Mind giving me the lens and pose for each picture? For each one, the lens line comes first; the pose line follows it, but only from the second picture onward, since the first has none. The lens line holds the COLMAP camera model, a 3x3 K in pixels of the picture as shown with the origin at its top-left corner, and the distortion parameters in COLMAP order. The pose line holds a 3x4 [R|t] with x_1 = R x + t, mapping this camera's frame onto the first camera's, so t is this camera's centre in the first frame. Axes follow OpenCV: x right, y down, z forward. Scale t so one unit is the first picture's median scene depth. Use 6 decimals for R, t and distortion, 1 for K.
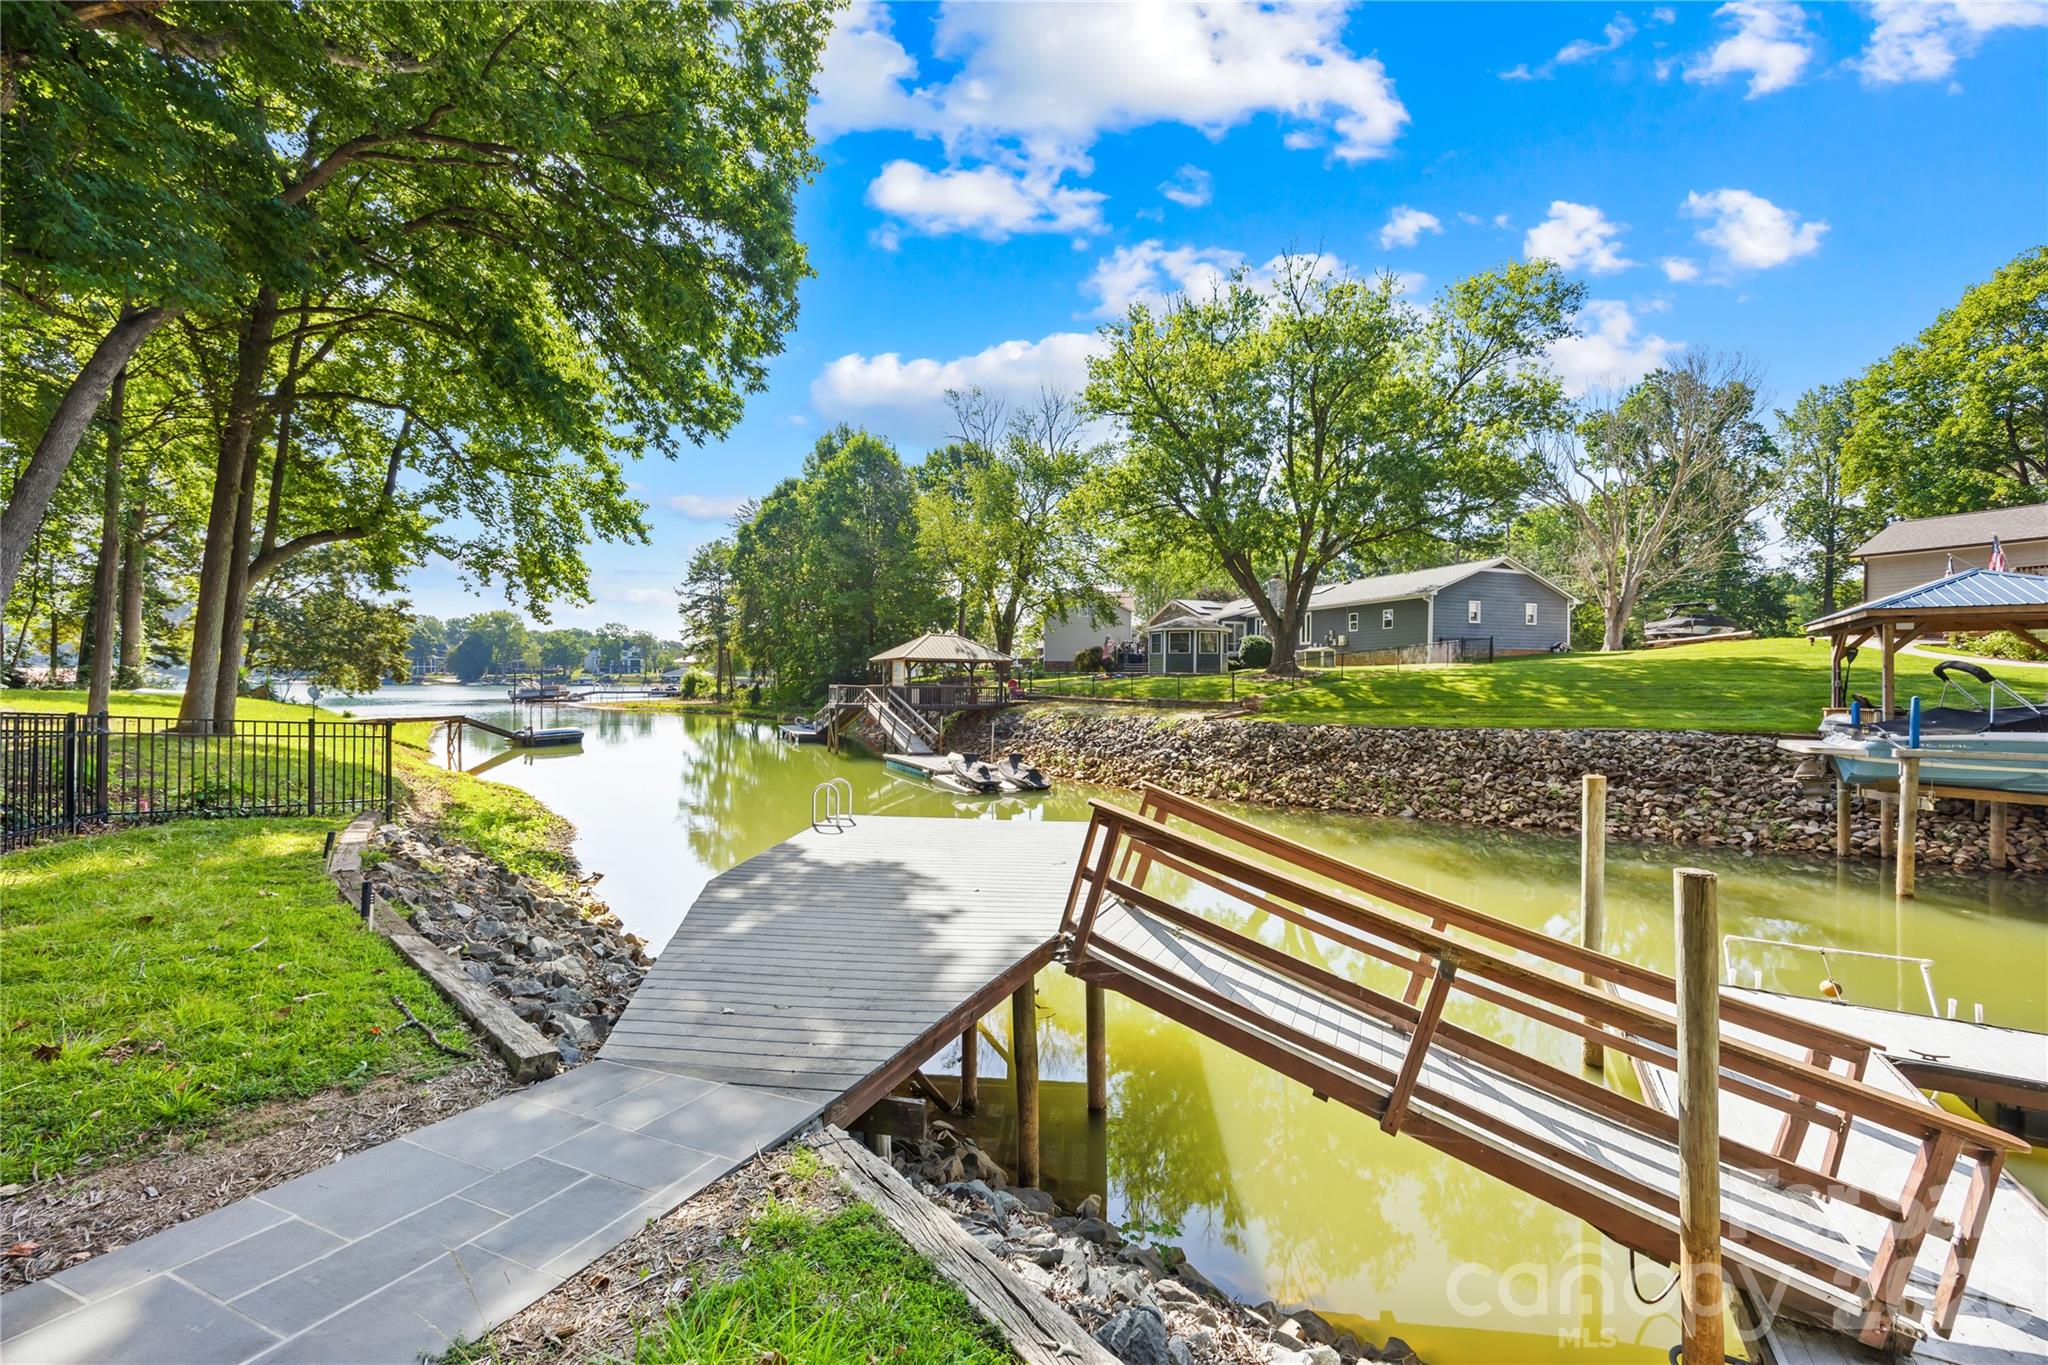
lens RADIAL K [[785.8, 0, 1017.6], [0, 785.8, 683.1], [0, 0, 1]] dist [-0.000045, -0.000321]
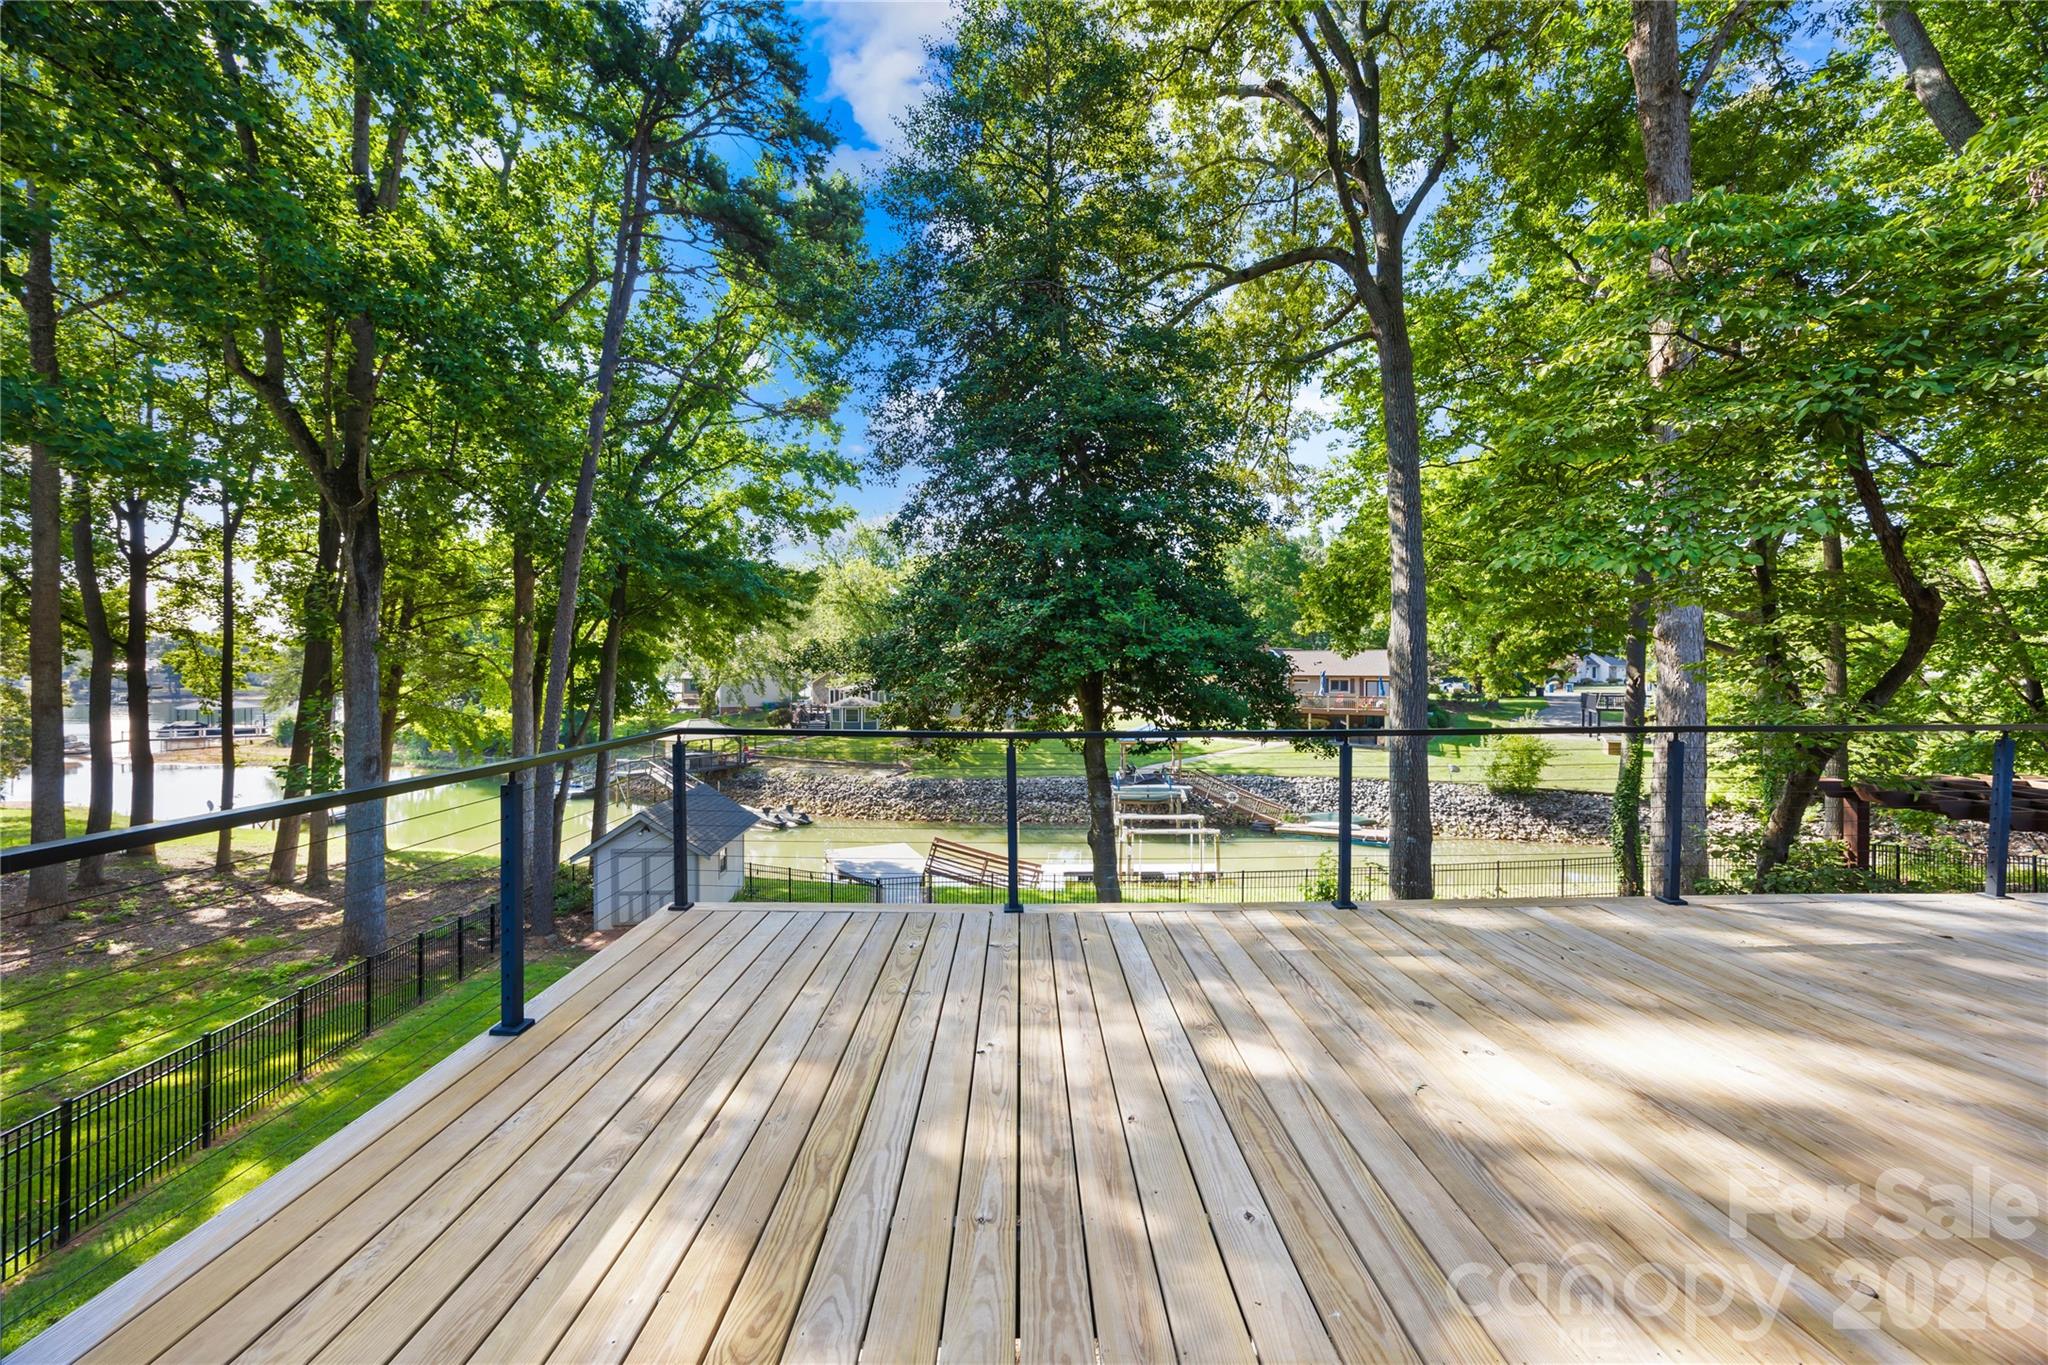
lens RADIAL K [[794.4, 0, 1027.4], [0, 794.4, 673.8], [0, 0, 1]] dist [-0.000850, -0.000219]
pose [[0.868612, -0.010652, 0.495379, -0.384807], [0.008464, 0.999942, 0.006659, -0.197143], [-0.495421, -0.001591, 0.868652, -0.778987]]
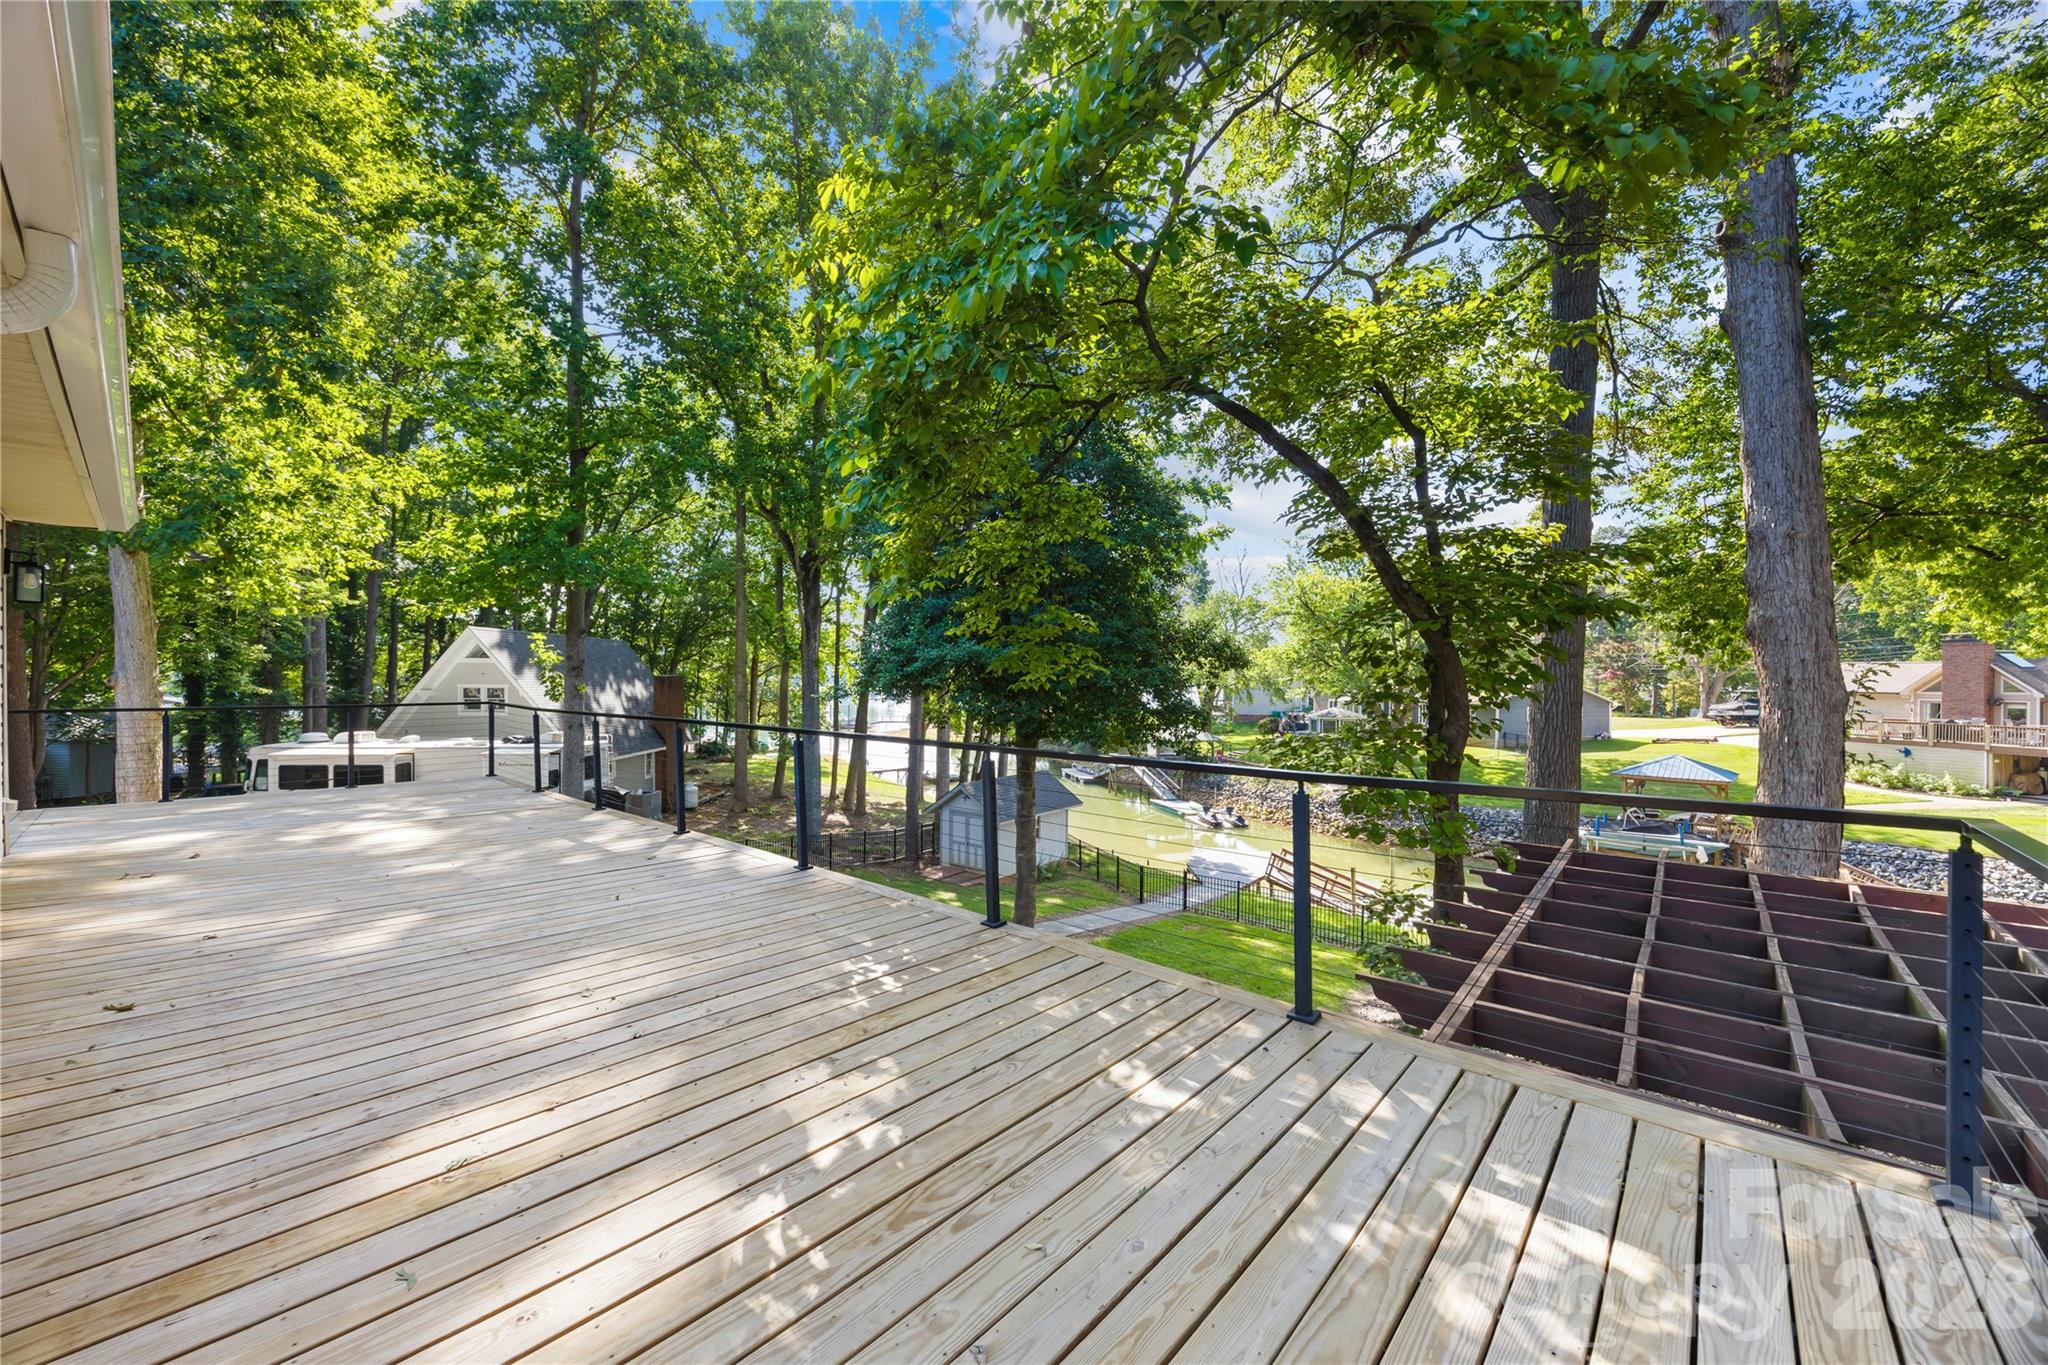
lens RADIAL K [[785.8, 0, 1017.6], [0, 785.8, 683.1], [0, 0, 1]] dist [-0.000045, -0.000321]
pose [[0.976528, 0.000554, -0.215390, -0.085493], [0.000284, 0.999993, 0.003859, -0.198680], [0.215390, -0.003830, 0.976521, -0.897302]]
